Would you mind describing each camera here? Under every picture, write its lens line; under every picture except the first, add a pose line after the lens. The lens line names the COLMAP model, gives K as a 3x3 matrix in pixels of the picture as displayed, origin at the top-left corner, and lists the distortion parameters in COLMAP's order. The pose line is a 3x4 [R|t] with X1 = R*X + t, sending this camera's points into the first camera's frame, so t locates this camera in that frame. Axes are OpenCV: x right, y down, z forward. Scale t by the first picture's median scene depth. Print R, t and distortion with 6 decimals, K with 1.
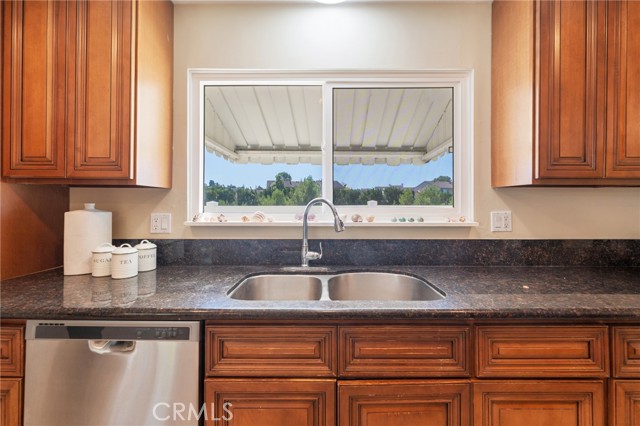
lens RADIAL K [[259.6, 0, 322.4], [0, 259.6, 203.8], [0, 0, 1]] dist [-0.001839, -0.000314]
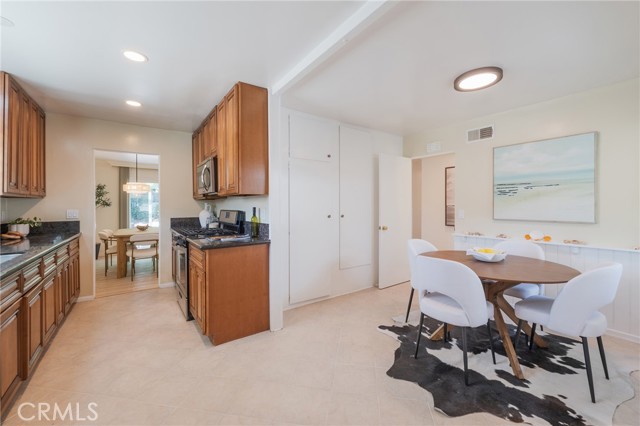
lens RADIAL K [[260.0, 0, 320.0], [0, 260.0, 213.0], [0, 0, 1]] dist [-0.000878, -0.000181]
pose [[-0.591789, -0.020795, 0.805825, -1.740198], [-0.000590, 0.999678, 0.025364, 0.002671], [-0.806093, 0.014535, -0.591610, 0.221460]]
